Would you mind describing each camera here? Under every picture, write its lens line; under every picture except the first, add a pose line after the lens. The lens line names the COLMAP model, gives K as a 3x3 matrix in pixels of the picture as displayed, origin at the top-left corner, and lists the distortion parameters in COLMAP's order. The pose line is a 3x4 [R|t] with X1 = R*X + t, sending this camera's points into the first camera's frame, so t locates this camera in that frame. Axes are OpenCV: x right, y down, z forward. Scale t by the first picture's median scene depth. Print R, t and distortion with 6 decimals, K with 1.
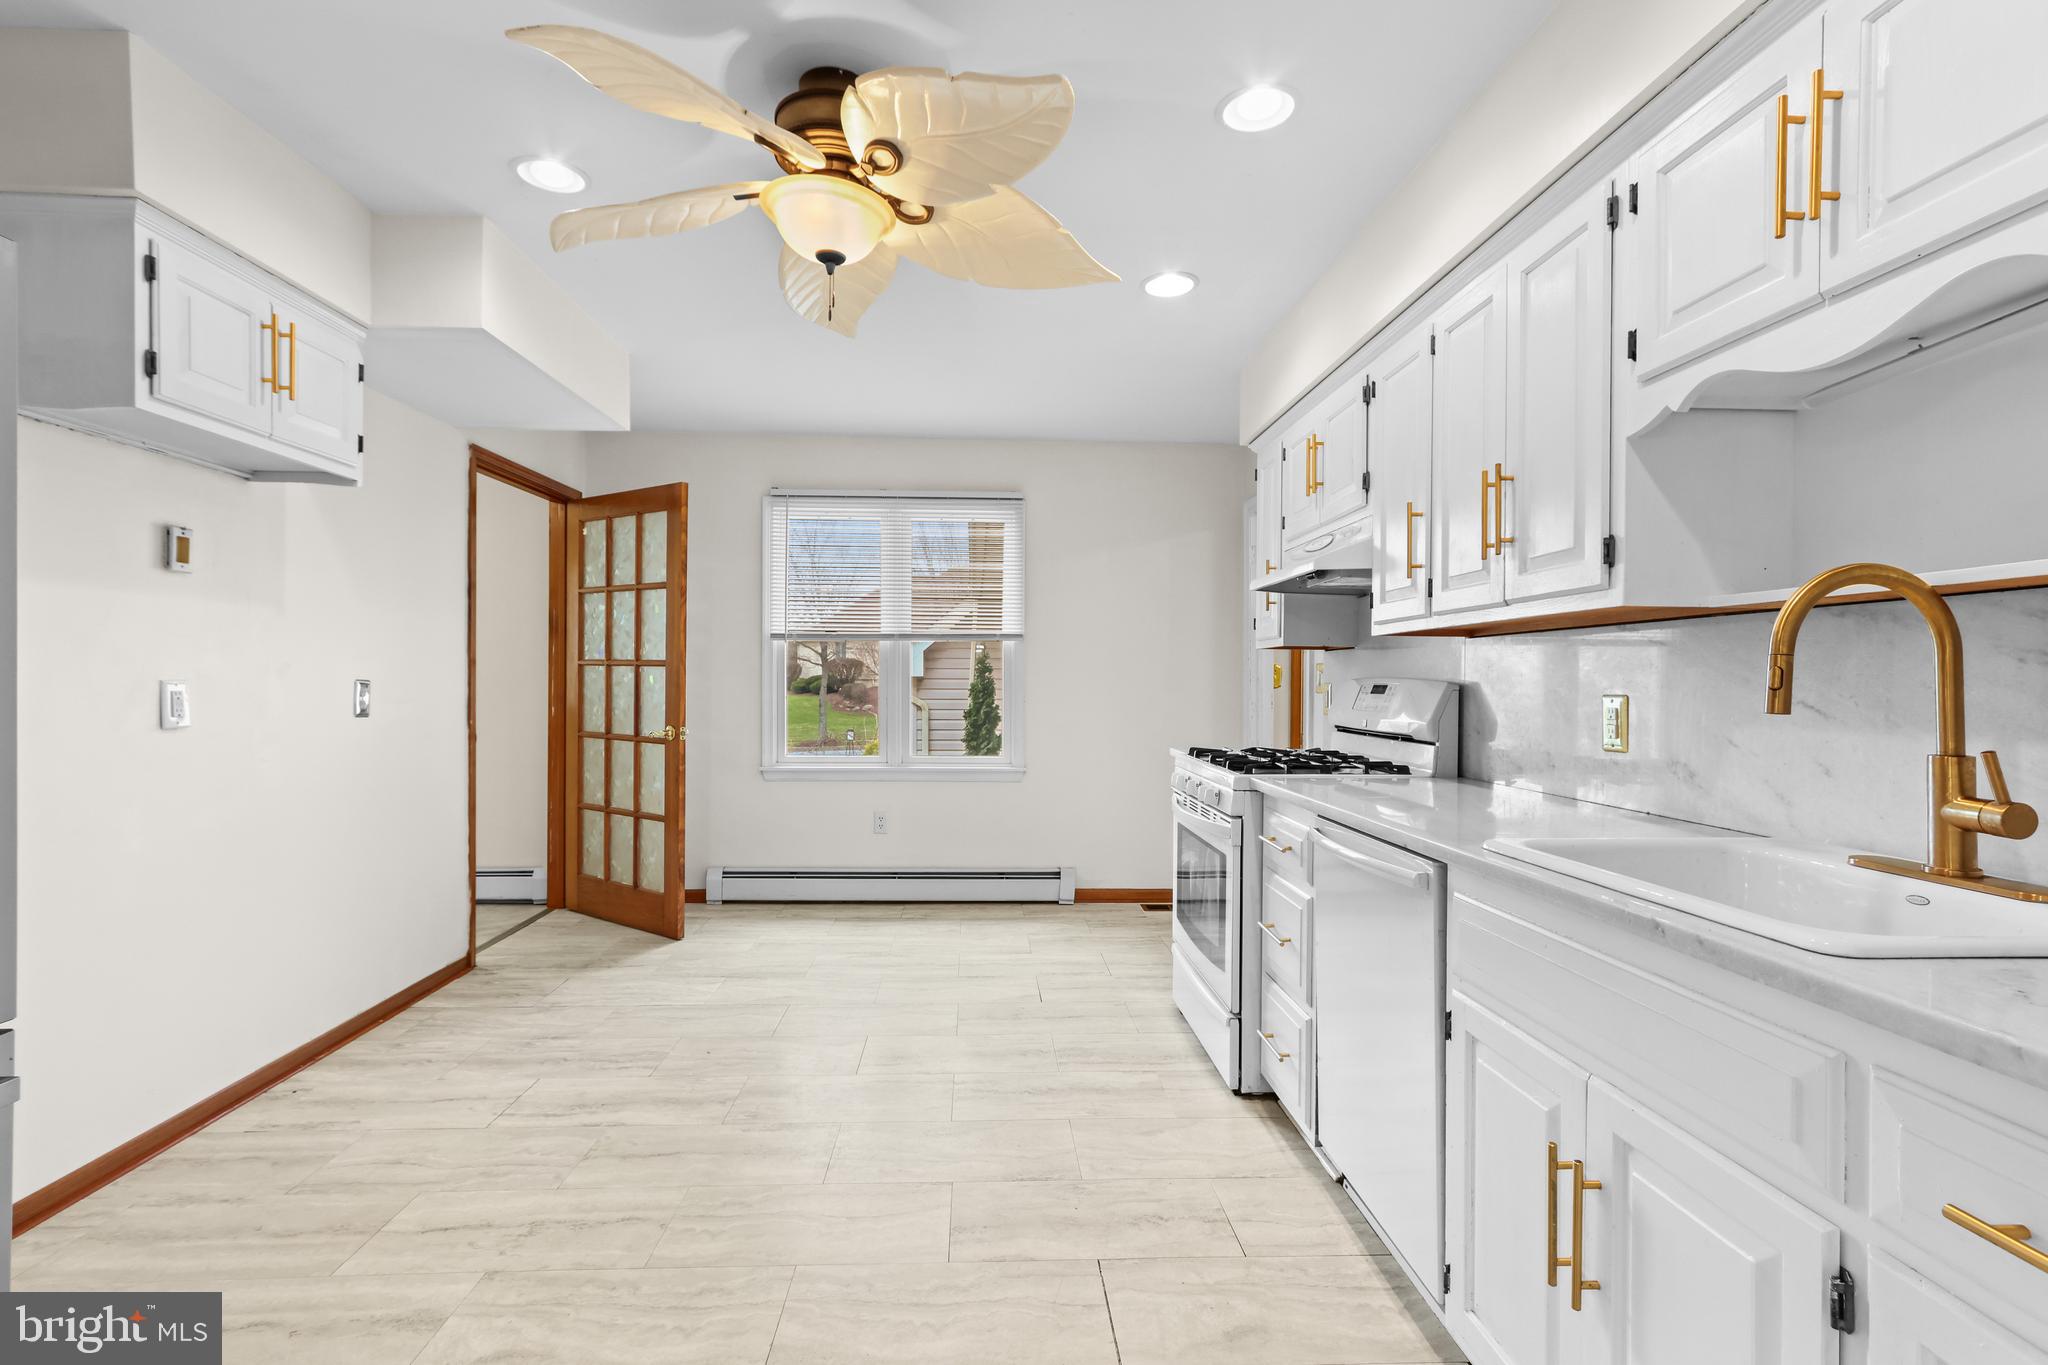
lens RADIAL K [[937.2, 0, 1000.0], [0, 937.2, 691.4], [0, 0, 1]] dist [0.004044, 0.000636]
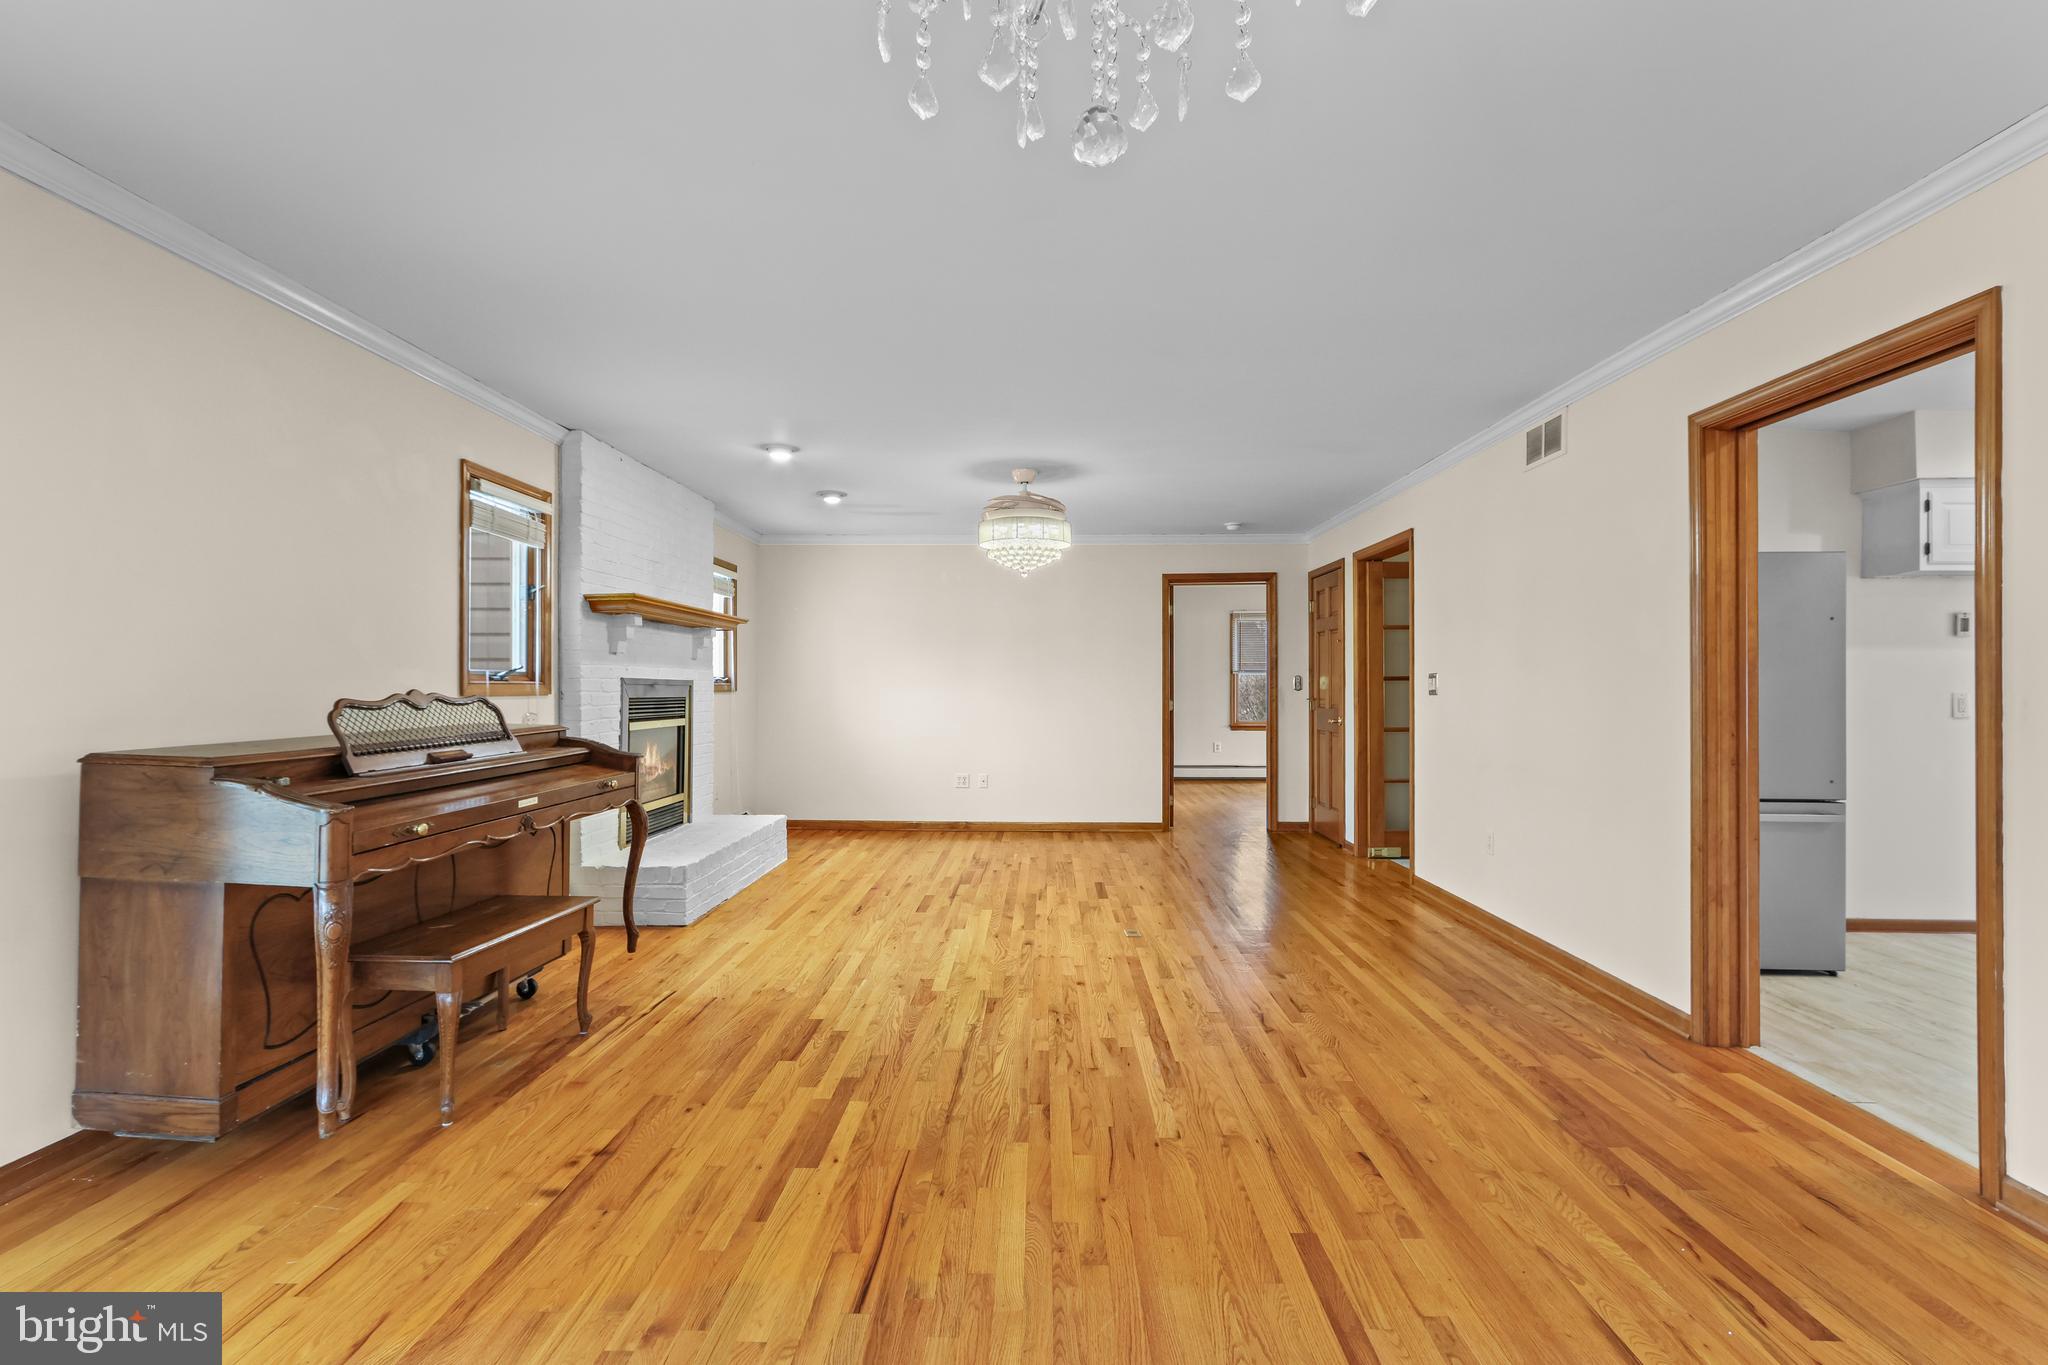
lens RADIAL K [[951.3, 0, 1028.3], [0, 951.3, 688.7], [0, 0, 1]] dist [0.000263, 0.000443]
pose [[-0.051702, -0.008674, -0.998625, 1.156377], [-0.017227, 0.999821, -0.007793, 0.026387], [0.998514, 0.016801, -0.051843, -0.792533]]
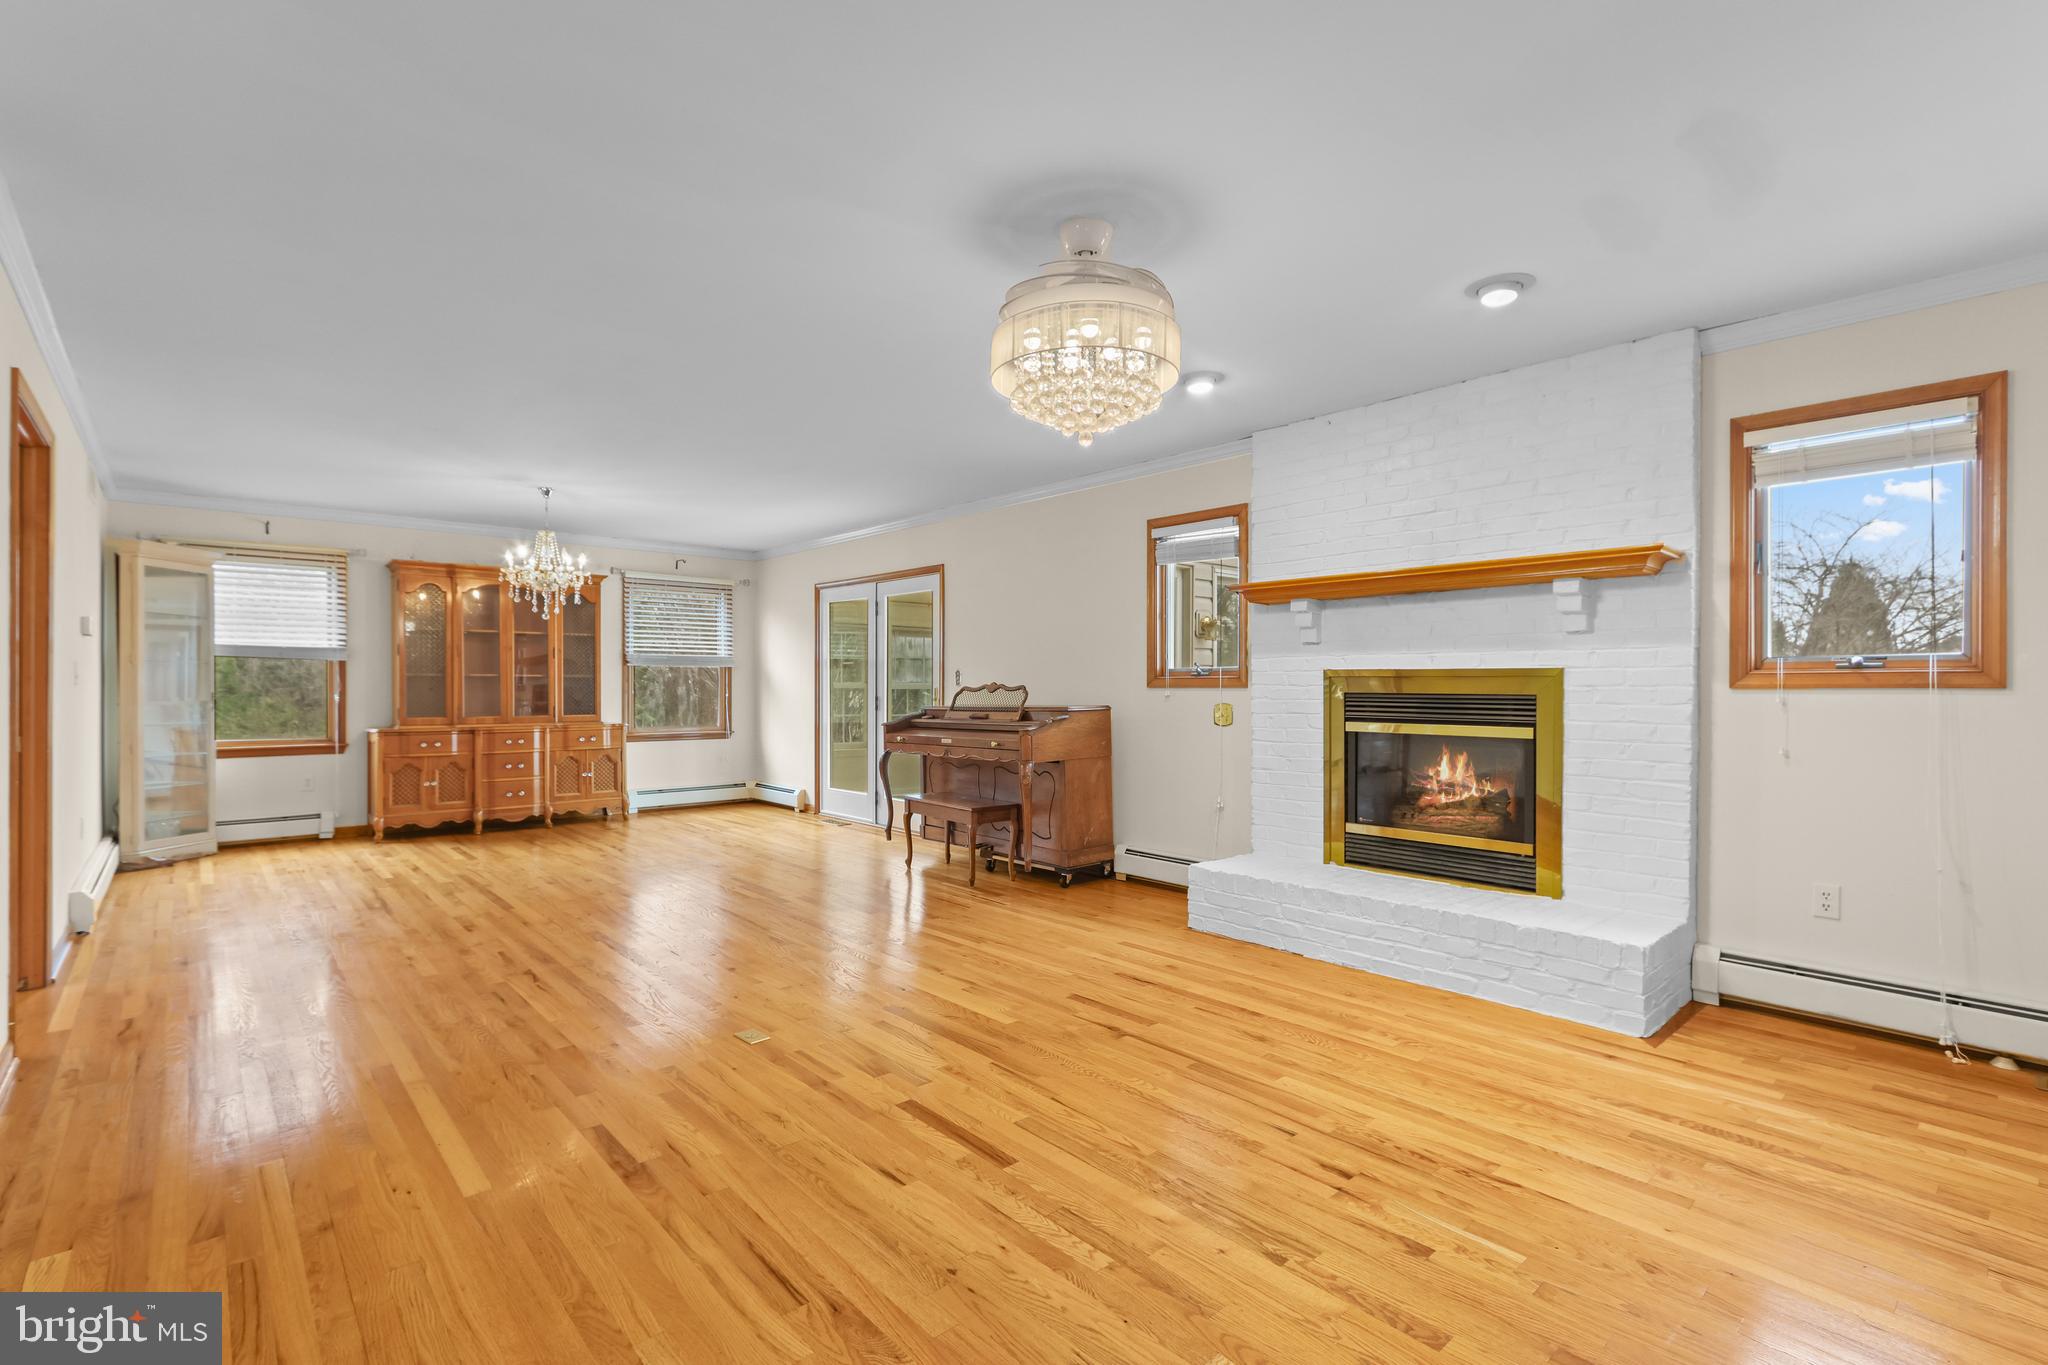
lens RADIAL K [[951.3, 0, 1028.3], [0, 951.3, 688.7], [0, 0, 1]] dist [0.000263, 0.000443]
pose [[-0.629513, -0.012902, 0.776883, -1.980287], [0.004784, 0.999779, 0.020480, -0.002917], [-0.776975, 0.016609, -0.629312, -0.165803]]
